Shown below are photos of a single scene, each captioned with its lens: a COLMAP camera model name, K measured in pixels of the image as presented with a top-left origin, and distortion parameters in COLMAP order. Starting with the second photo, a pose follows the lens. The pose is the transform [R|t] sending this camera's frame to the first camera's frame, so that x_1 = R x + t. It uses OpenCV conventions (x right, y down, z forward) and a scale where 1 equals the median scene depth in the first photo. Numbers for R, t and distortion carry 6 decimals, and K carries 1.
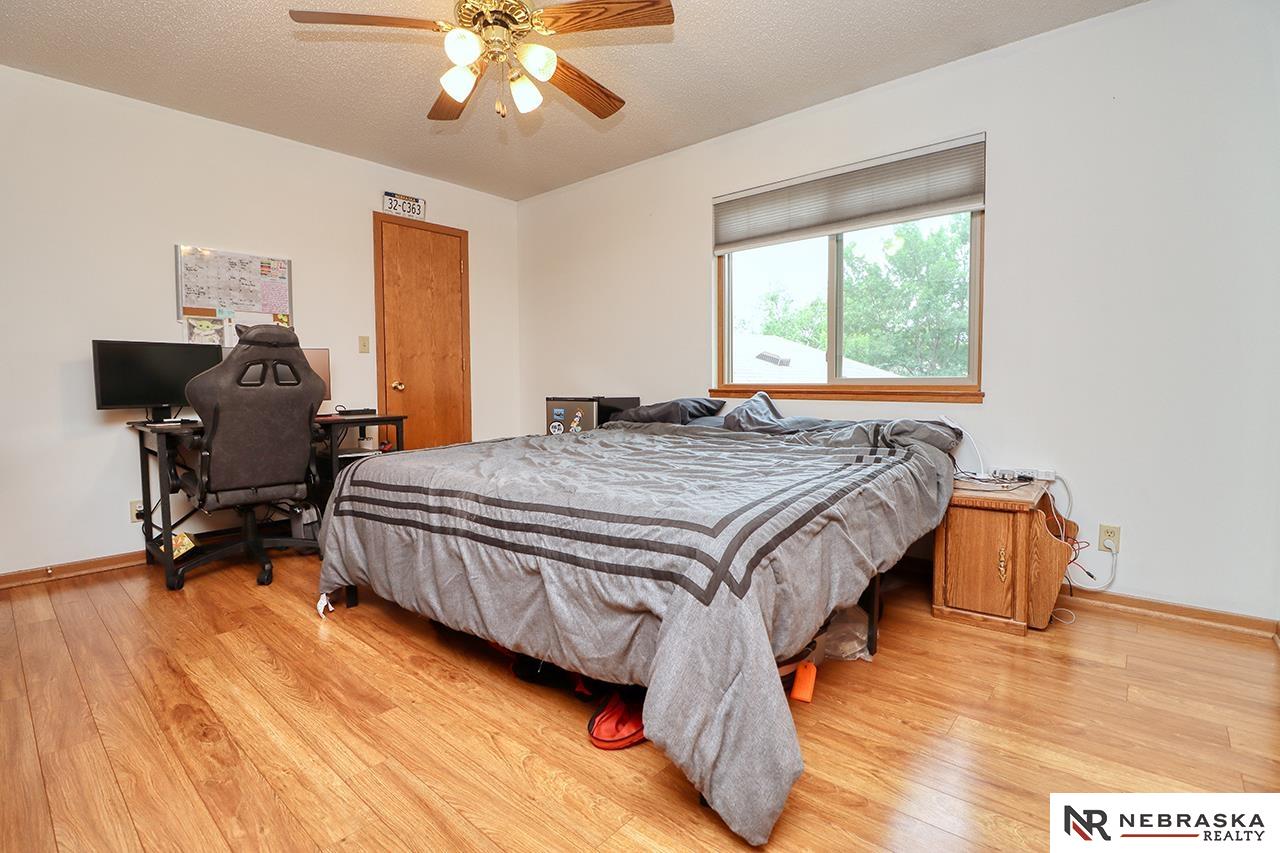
lens RADIAL K [[591.3, 0, 649.0], [0, 591.3, 415.8], [0, 0, 1]] dist [-0.003984, -0.010194]
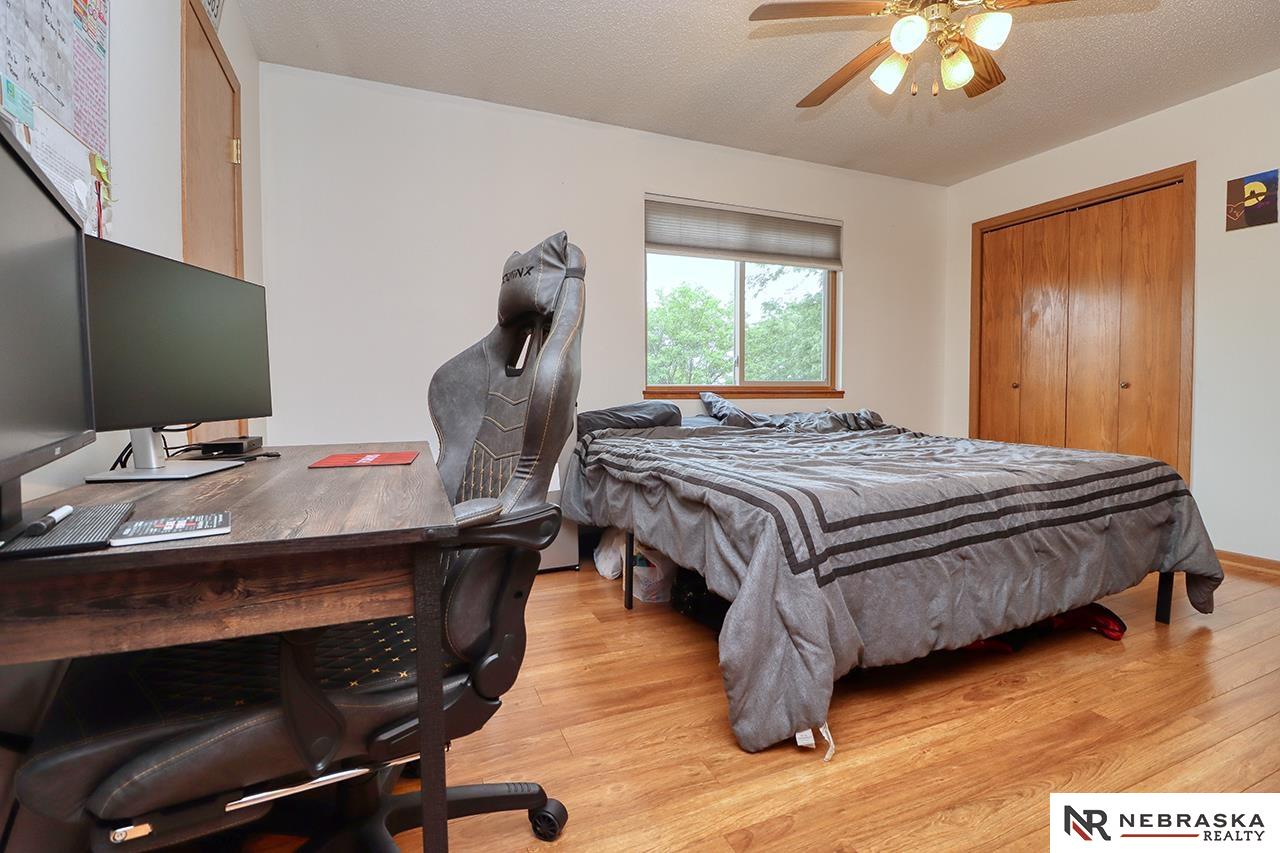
lens RADIAL K [[591.3, 0, 646.3], [0, 591.3, 427.9], [0, 0, 1]] dist [-0.003984, -0.010194]
pose [[0.438809, -0.050066, 0.897184, -1.343101], [0.054685, 0.998084, 0.028951, -0.027800], [-0.896915, 0.036358, 0.440706, 1.030687]]
